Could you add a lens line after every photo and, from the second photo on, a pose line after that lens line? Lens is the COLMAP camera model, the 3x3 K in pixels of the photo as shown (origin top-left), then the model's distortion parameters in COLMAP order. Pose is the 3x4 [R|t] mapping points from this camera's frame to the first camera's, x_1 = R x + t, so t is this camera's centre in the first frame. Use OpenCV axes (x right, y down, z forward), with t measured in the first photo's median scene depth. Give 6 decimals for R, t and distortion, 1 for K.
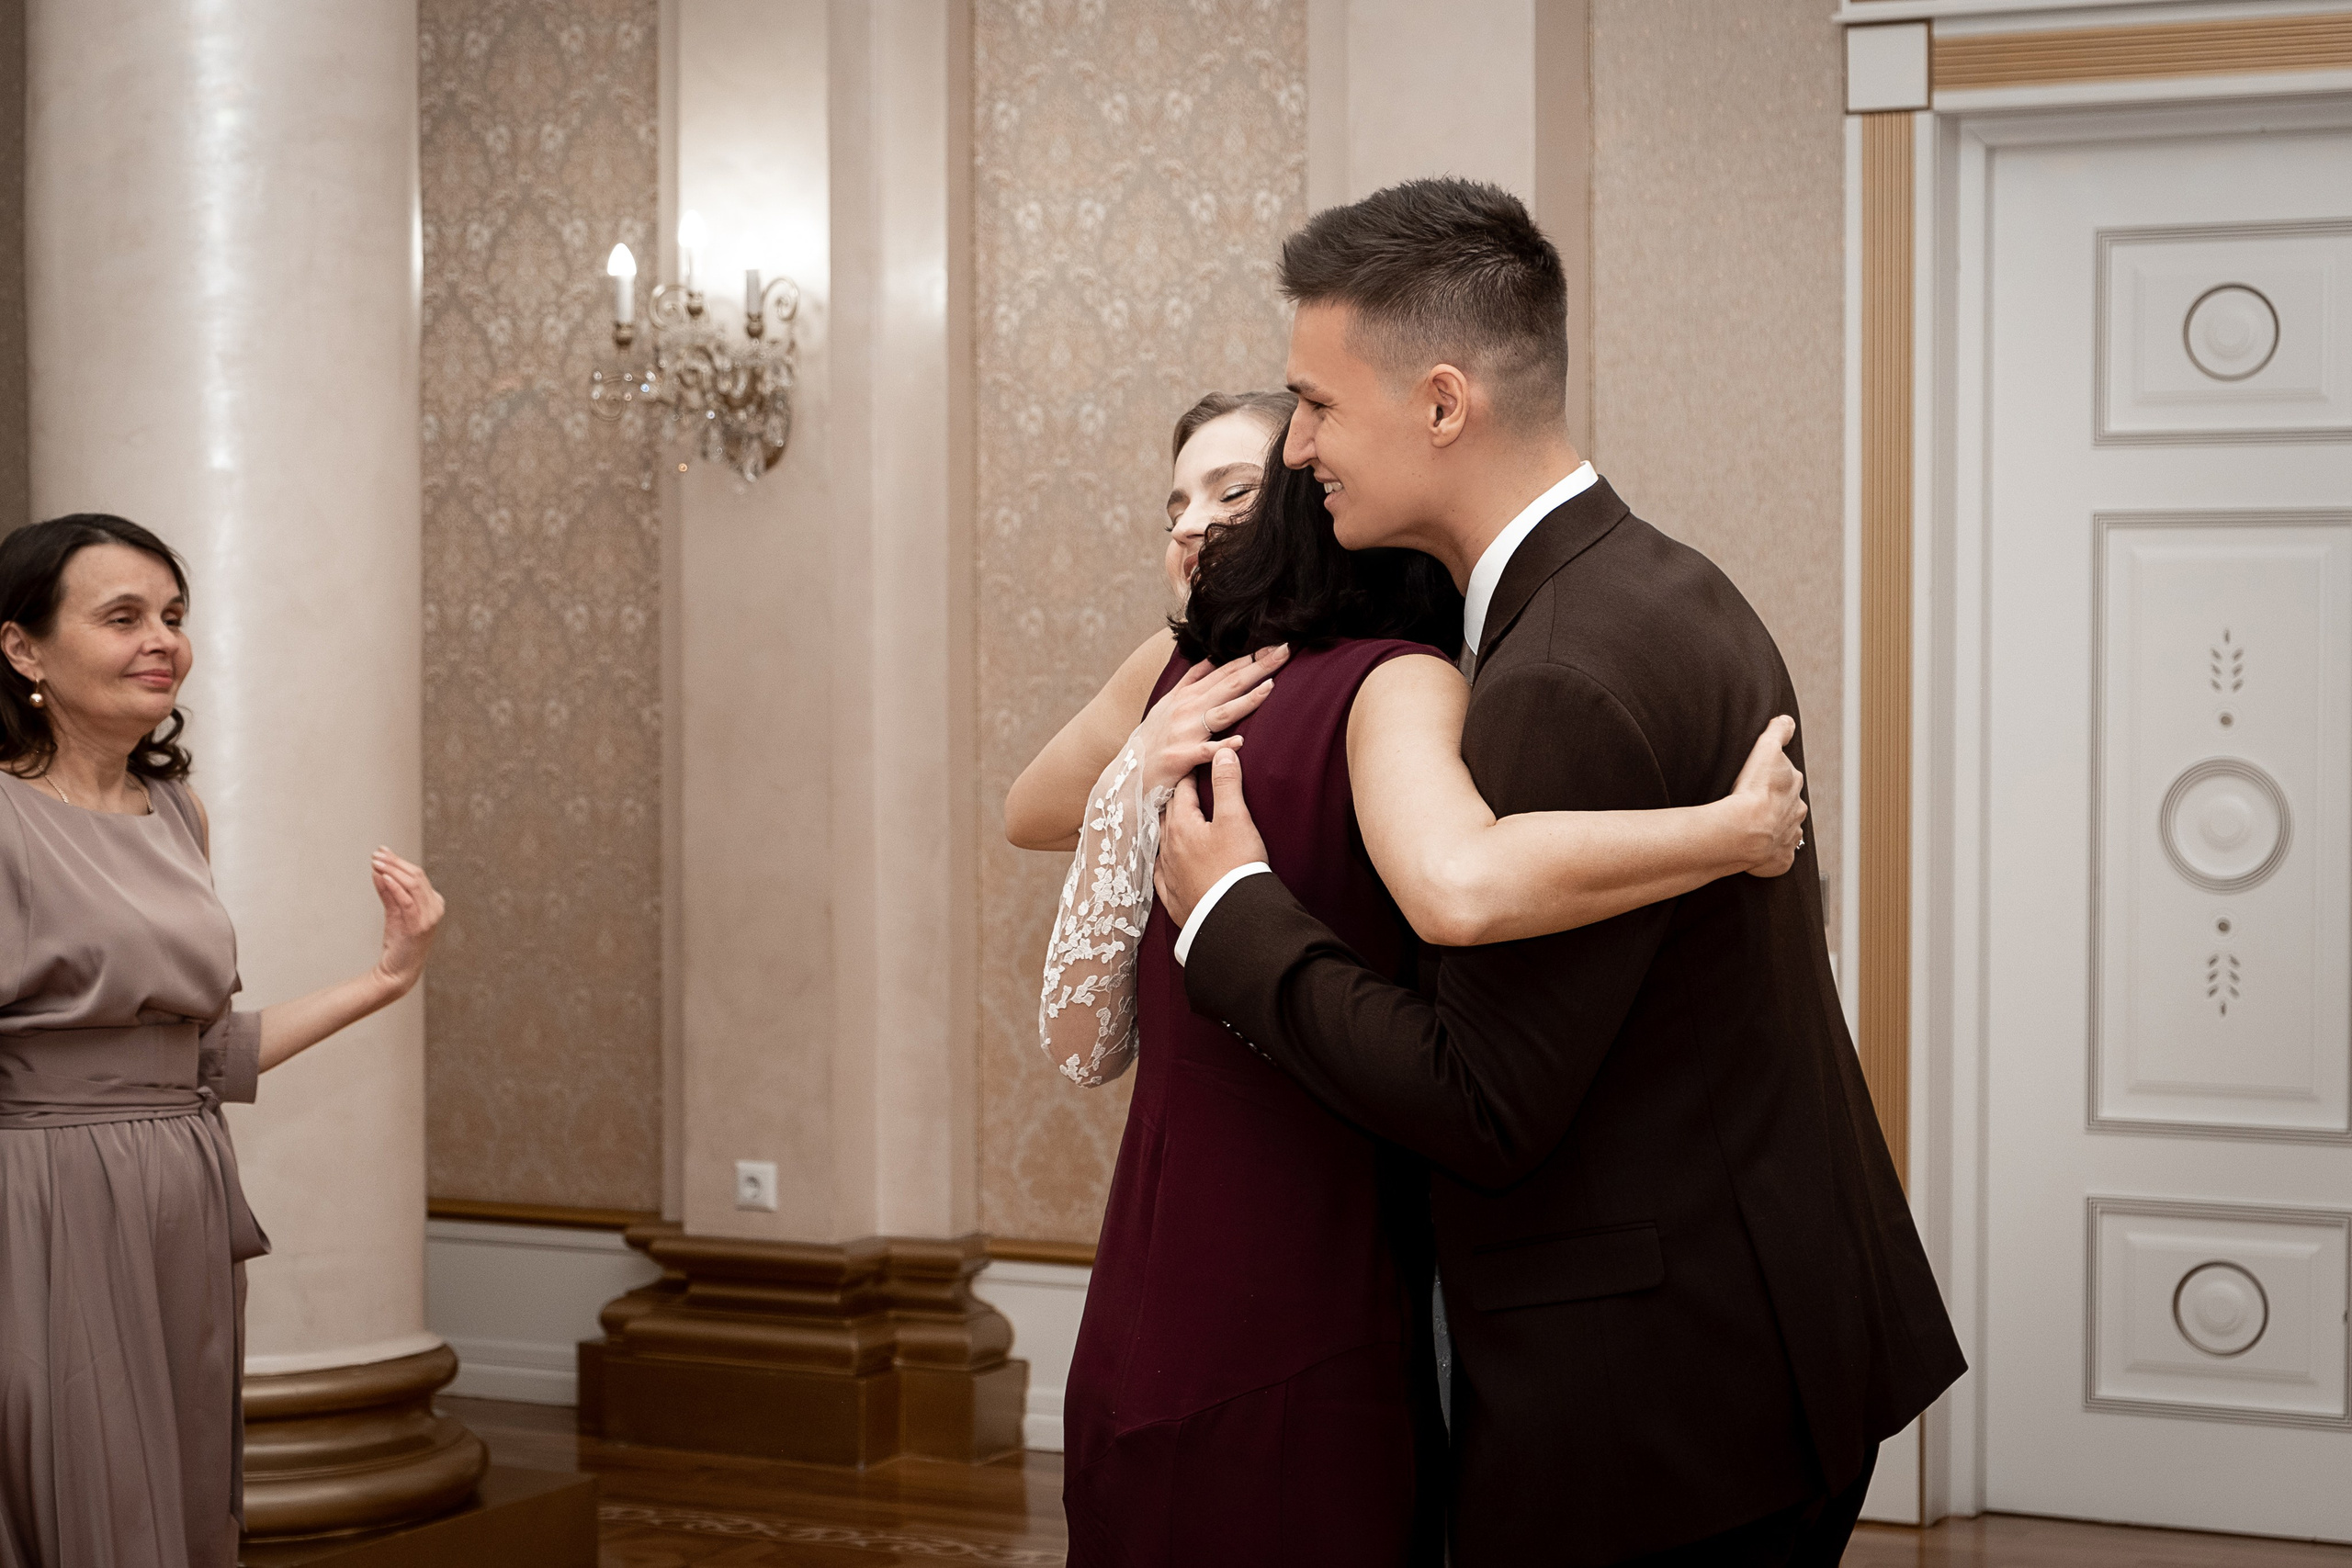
lens RADIAL K [[4506.8, 0, 1175.4], [0, 4506.8, 859.4], [0, 0, 1]] dist [0.030041, 0.011939]
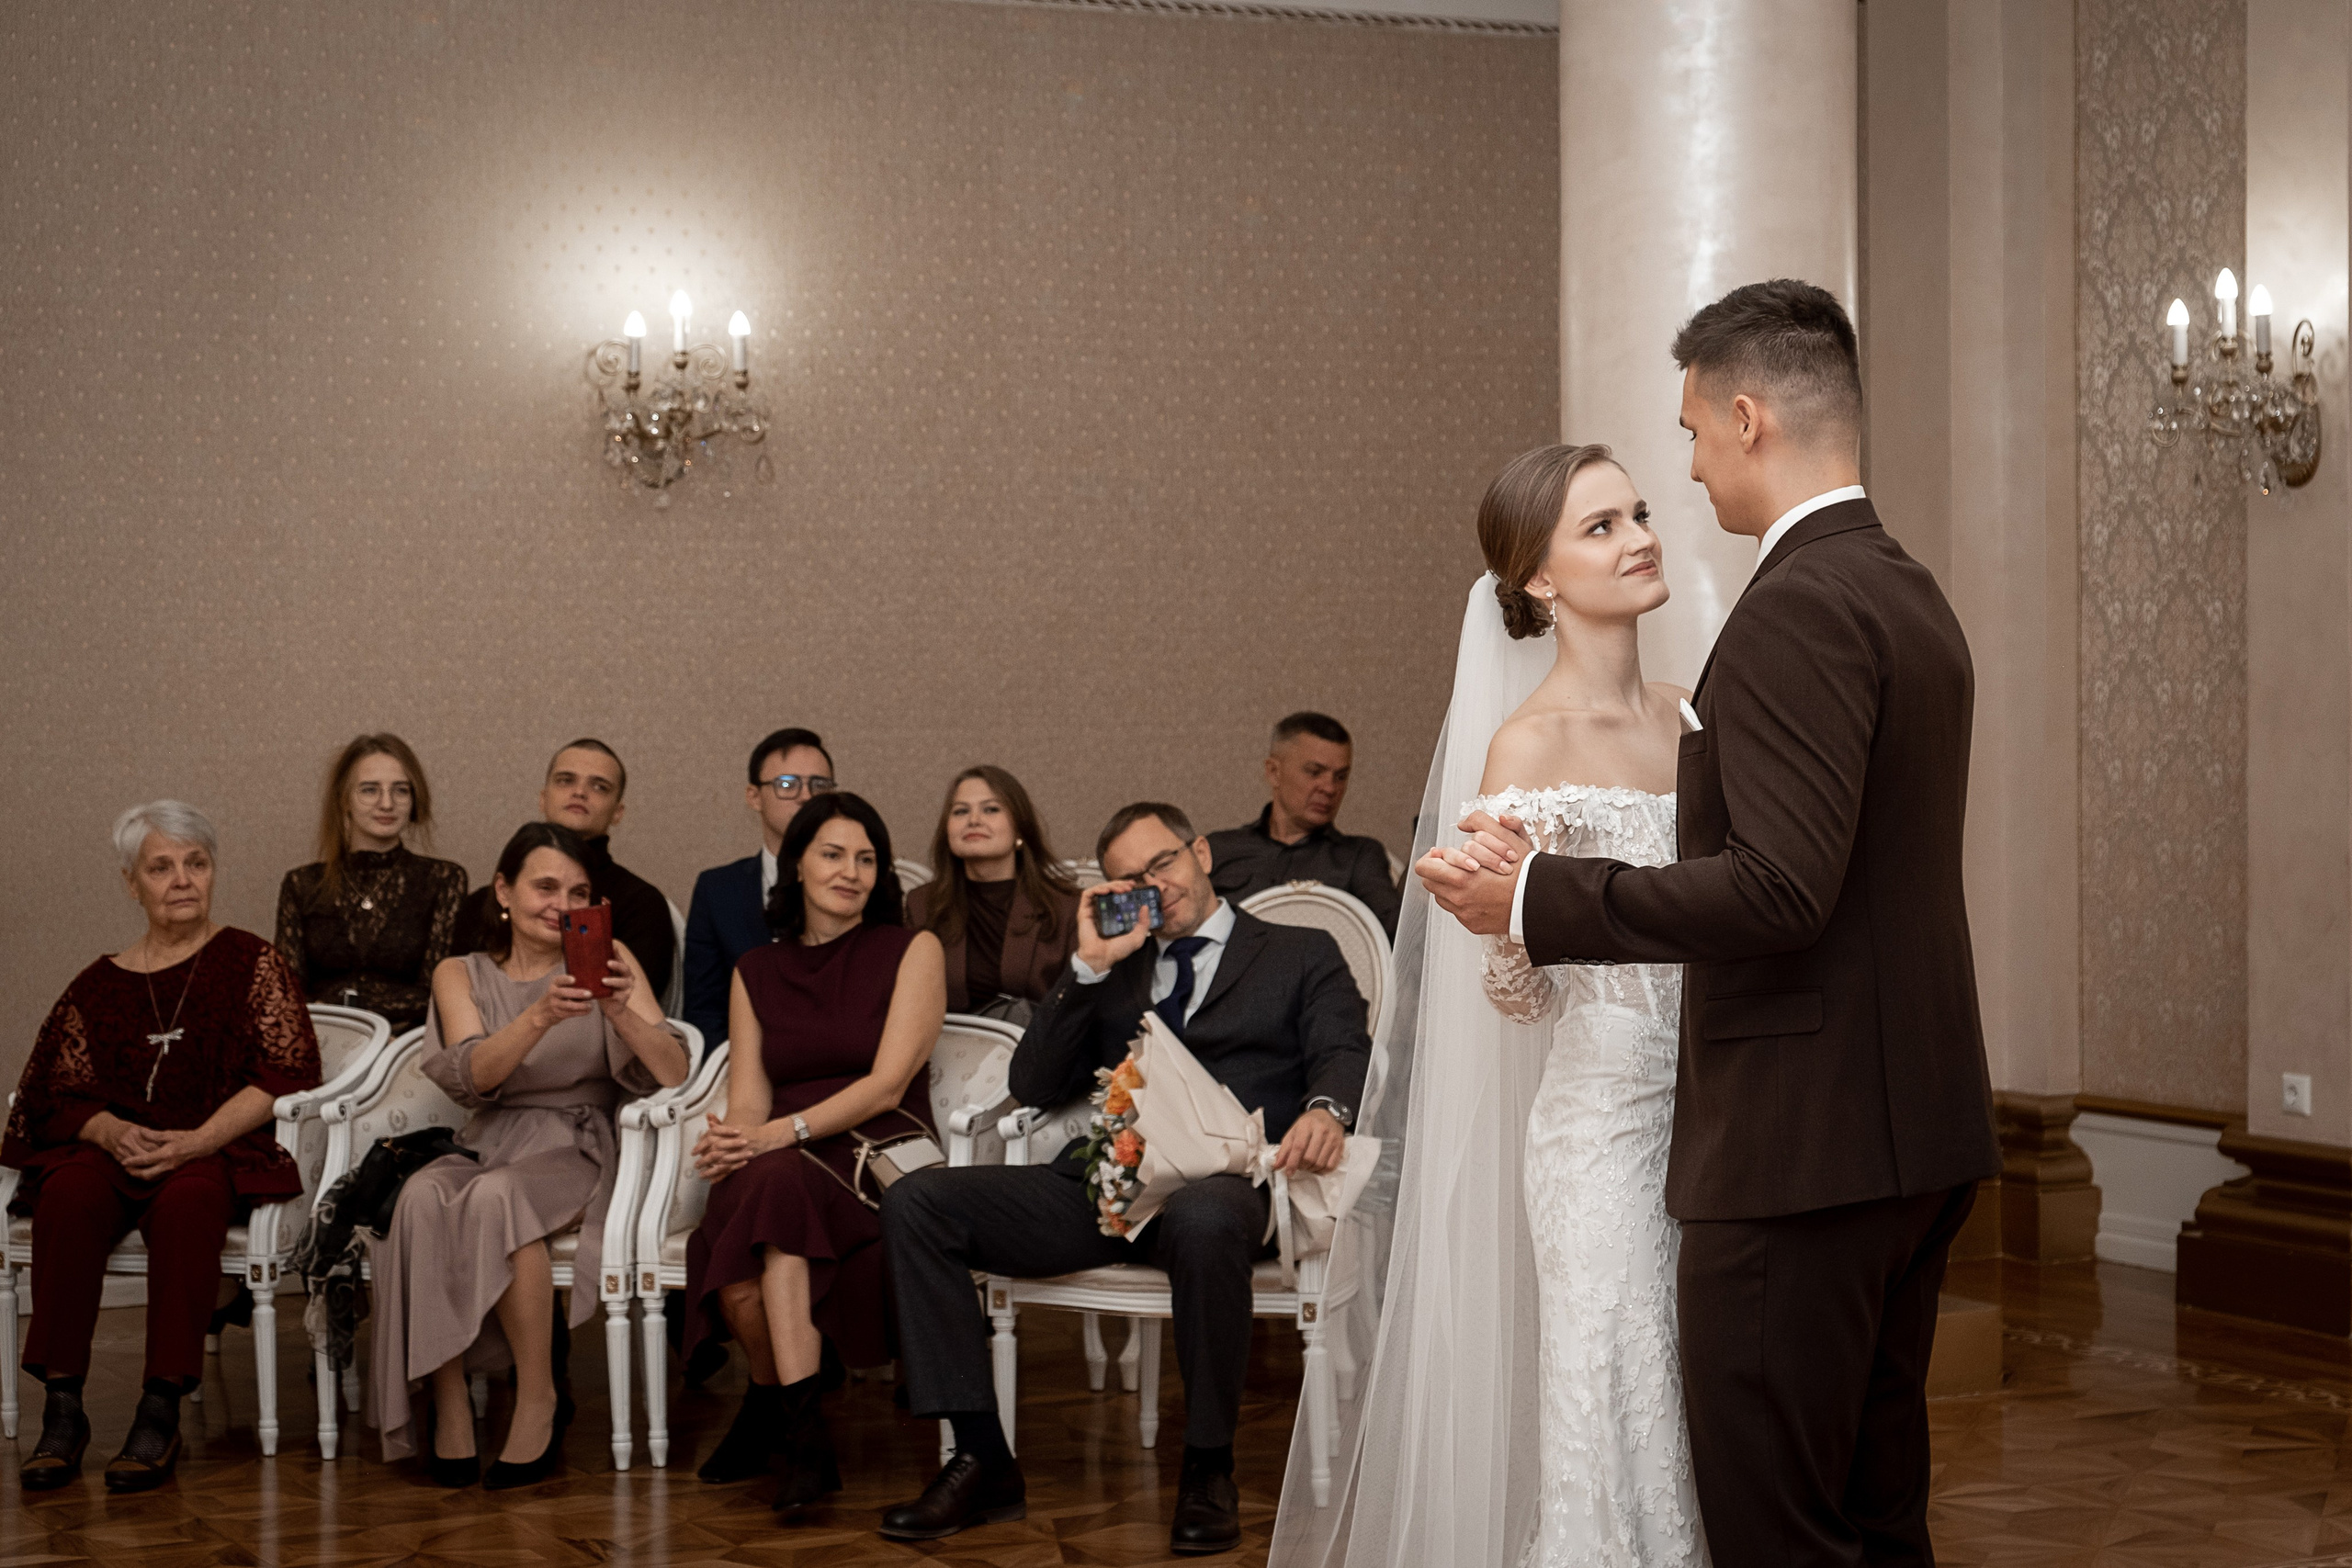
lens RADIAL K [[4208.8, 0, 1251.9], [0, 4208.8, 968.0], [0, 0, 1]] dist [-0.101884, 0.323546]
pose [[0.820719, 0.033851, -0.570329, 0.307917], [-0.015932, 0.999211, 0.036380, 0.004070], [0.571110, -0.020772, 0.820611, -0.051124]]
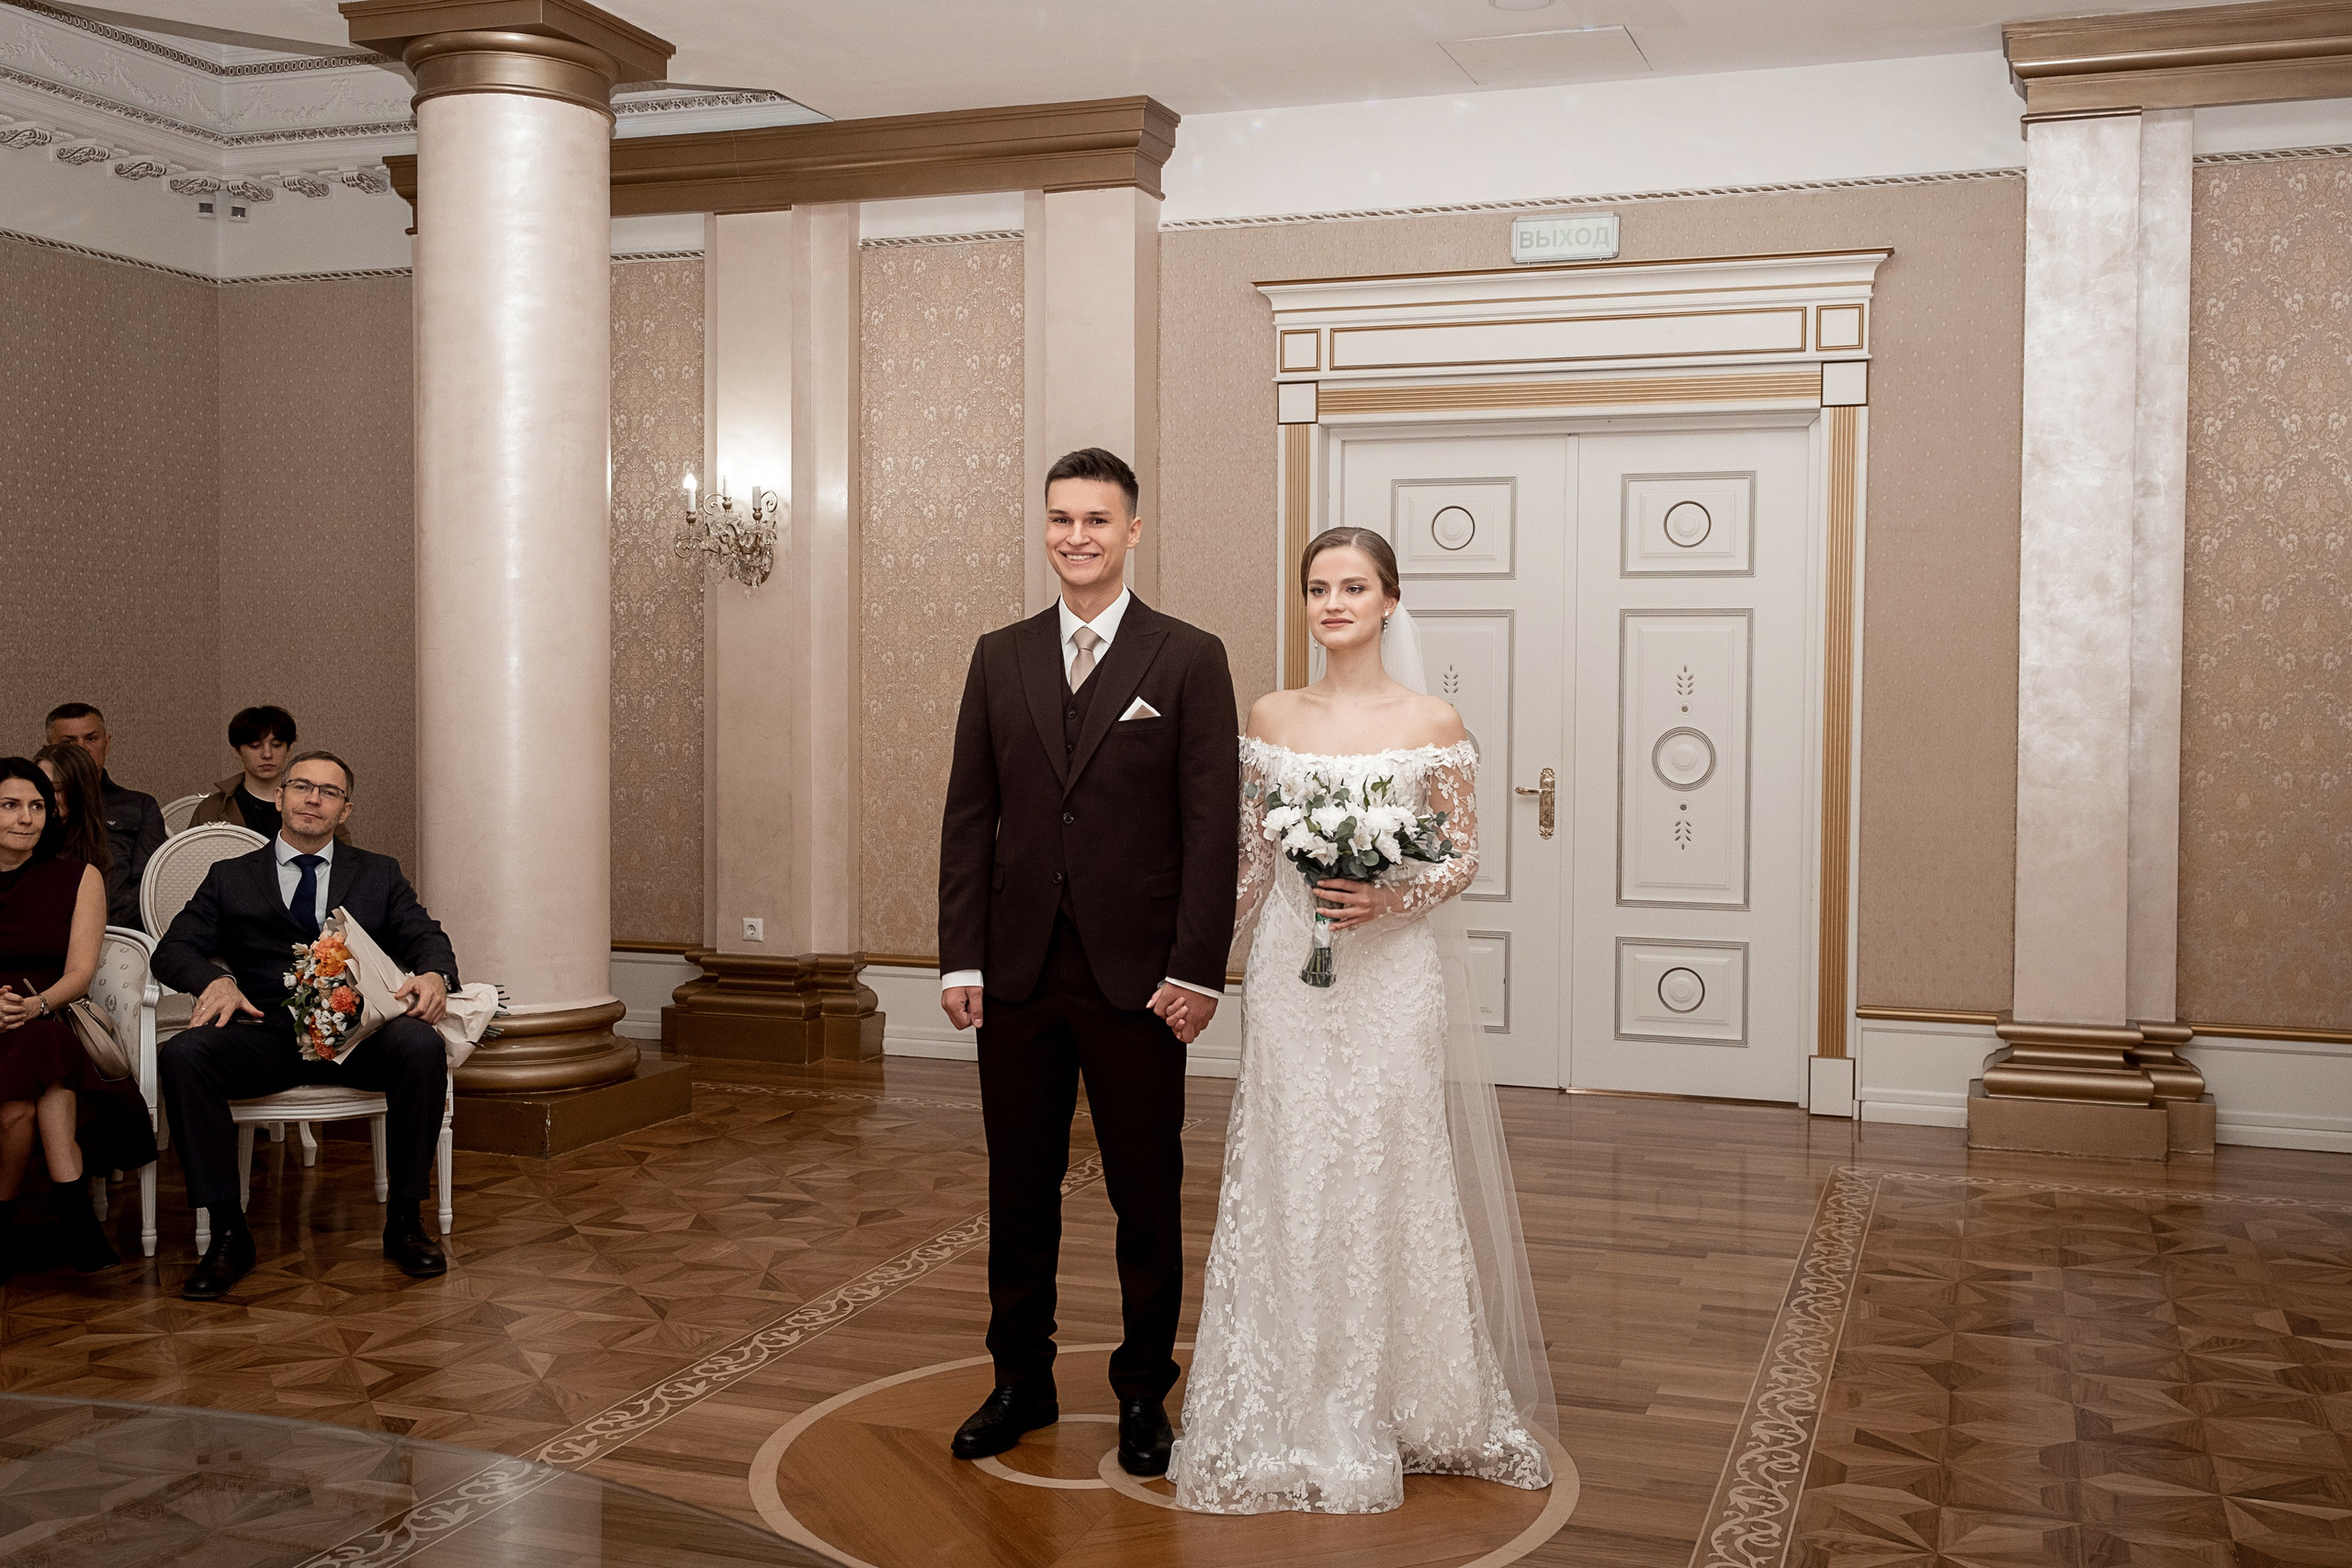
lens RADIAL K [[2322.3, 0, 1168.2], [0, 2322.3, 781.7], [0, 0, 1]] dist [0.012331, -0.003035]
pose [[0.991978, 0.001806, 0.126394, -0.039180], [-0.001108, 0.999984, -0.005596, 0.010407], [-0.126402, 0.005411, 0.991964, -0.082155]]
